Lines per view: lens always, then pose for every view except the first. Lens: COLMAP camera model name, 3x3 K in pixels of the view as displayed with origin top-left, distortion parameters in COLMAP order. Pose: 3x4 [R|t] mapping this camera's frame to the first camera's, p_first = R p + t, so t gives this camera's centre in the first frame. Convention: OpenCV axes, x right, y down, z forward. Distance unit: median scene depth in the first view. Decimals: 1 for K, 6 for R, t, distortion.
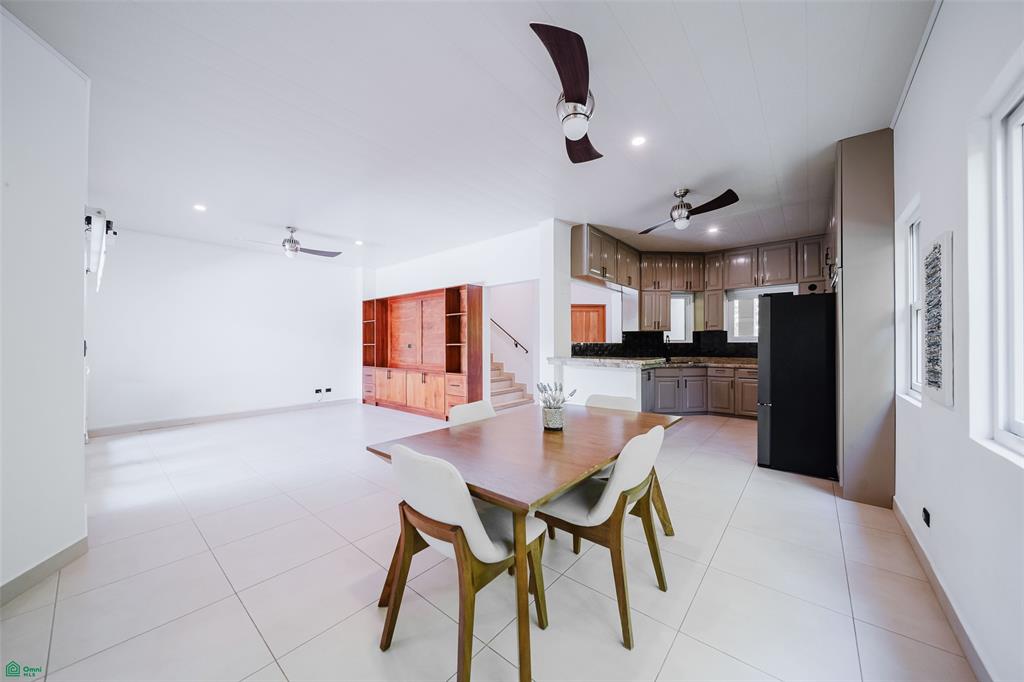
lens RADIAL K [[356.8, 0, 512.0], [0, 356.8, 341.0], [0, 0, 1]] dist [0.000248, 0.000016]
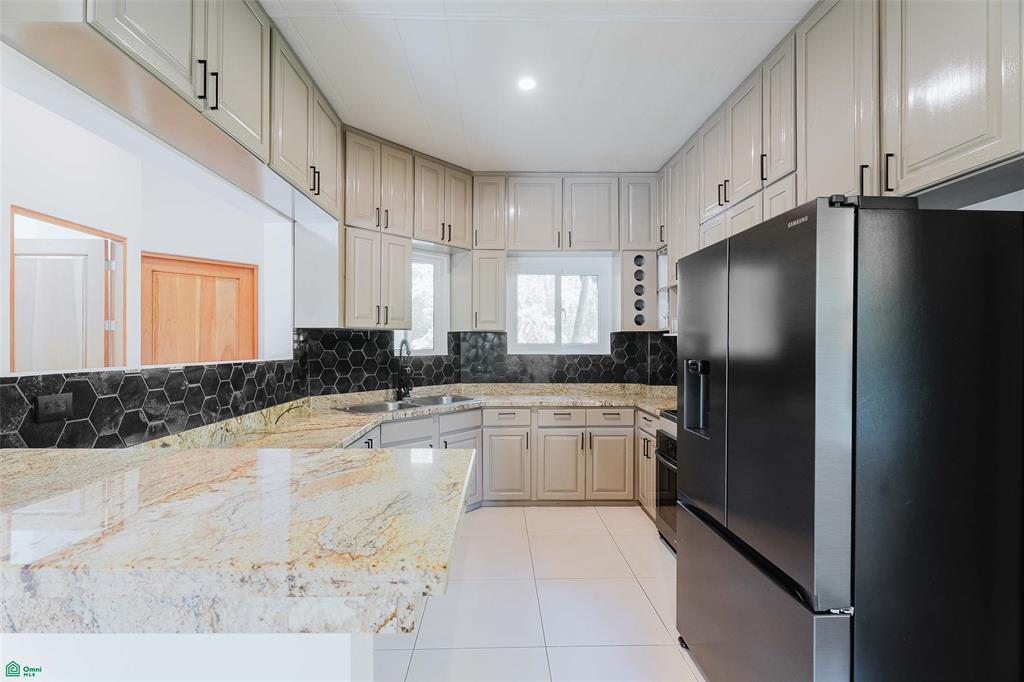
lens RADIAL K [[472.2, 0, 512.0], [0, 472.2, 341.0], [0, 0, 1]] dist [-0.000234, 0.000038]
pose [[0.755372, 0.007102, 0.655257, 0.157693], [-0.003679, 0.999971, -0.006598, -0.011008], [-0.655285, 0.002573, 0.755377, 0.478922]]
